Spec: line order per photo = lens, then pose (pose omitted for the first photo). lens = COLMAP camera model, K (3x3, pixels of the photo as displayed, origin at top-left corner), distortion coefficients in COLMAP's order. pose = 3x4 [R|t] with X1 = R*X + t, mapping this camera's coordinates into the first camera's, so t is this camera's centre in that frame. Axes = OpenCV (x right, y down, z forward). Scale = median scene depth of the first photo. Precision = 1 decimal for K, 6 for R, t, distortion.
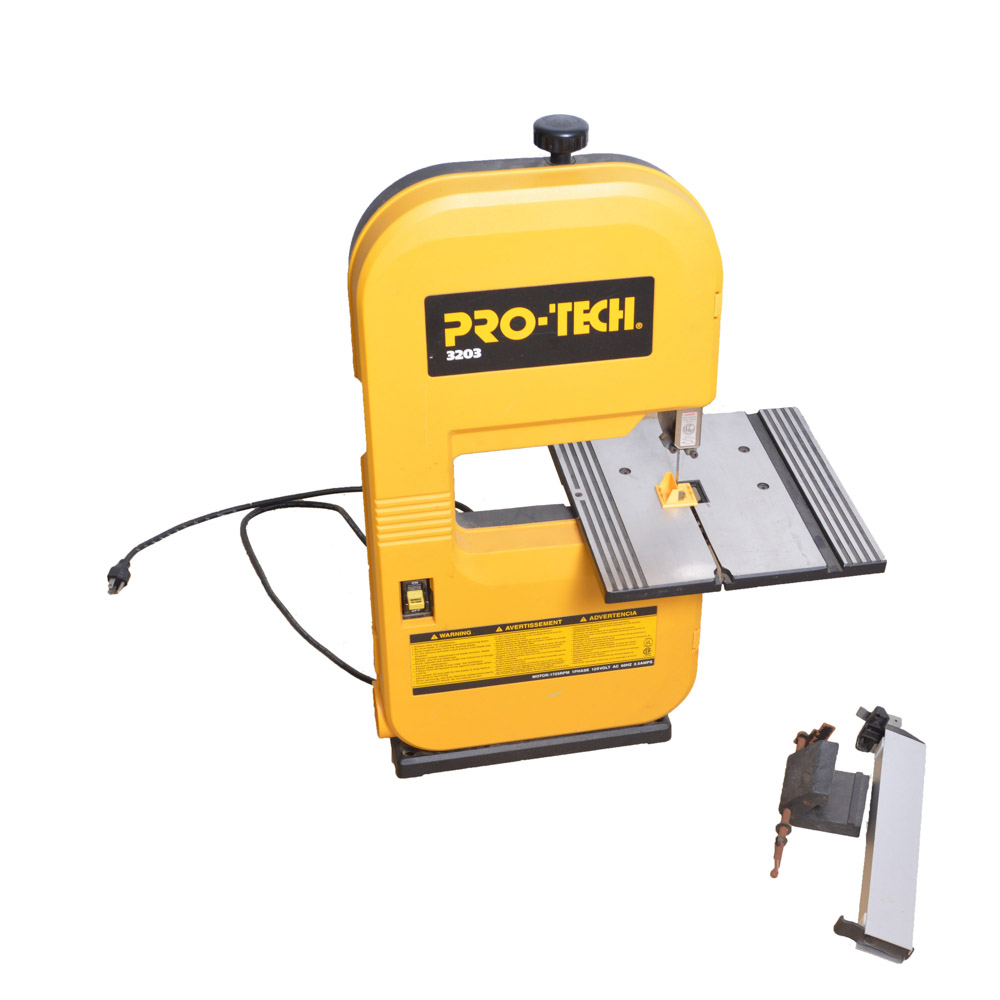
lens RADIAL K [[1729.0, 0, 600.1], [0, 1729.0, 552.8], [0, 0, 1]] dist [-0.055353, -0.075685]
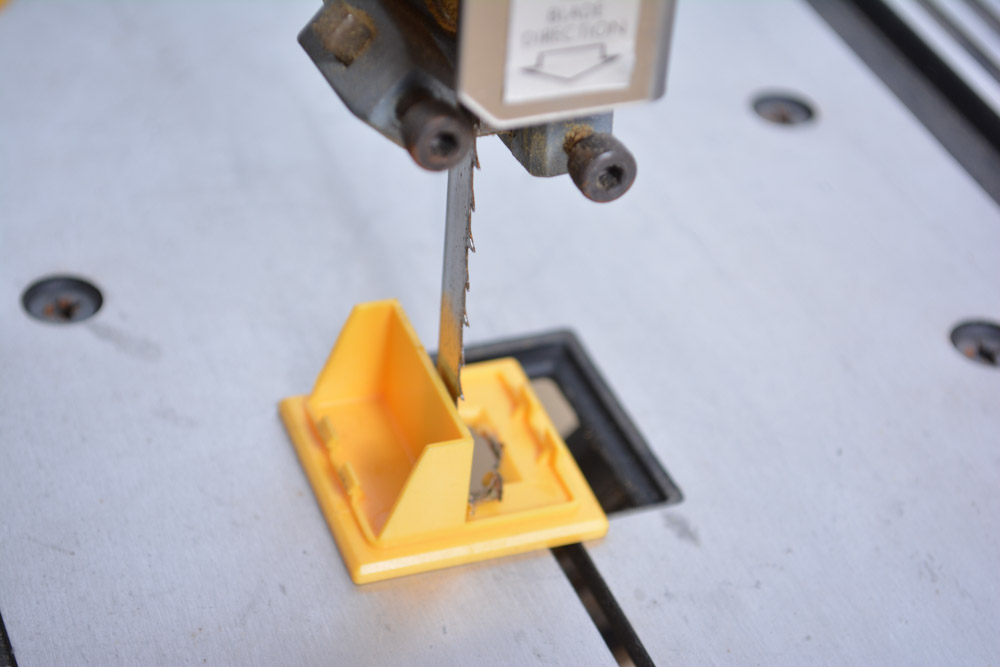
lens RADIAL K [[2294.9, 0, 500.0], [0, 2294.9, 333.5], [0, 0, 1]] dist [0.057089, -0.084924]
pose [[0.985813, -0.063252, 0.155470, 0.021823], [0.058578, 0.997688, 0.034470, -0.052156], [-0.157291, -0.024874, 0.987239, 0.855999]]
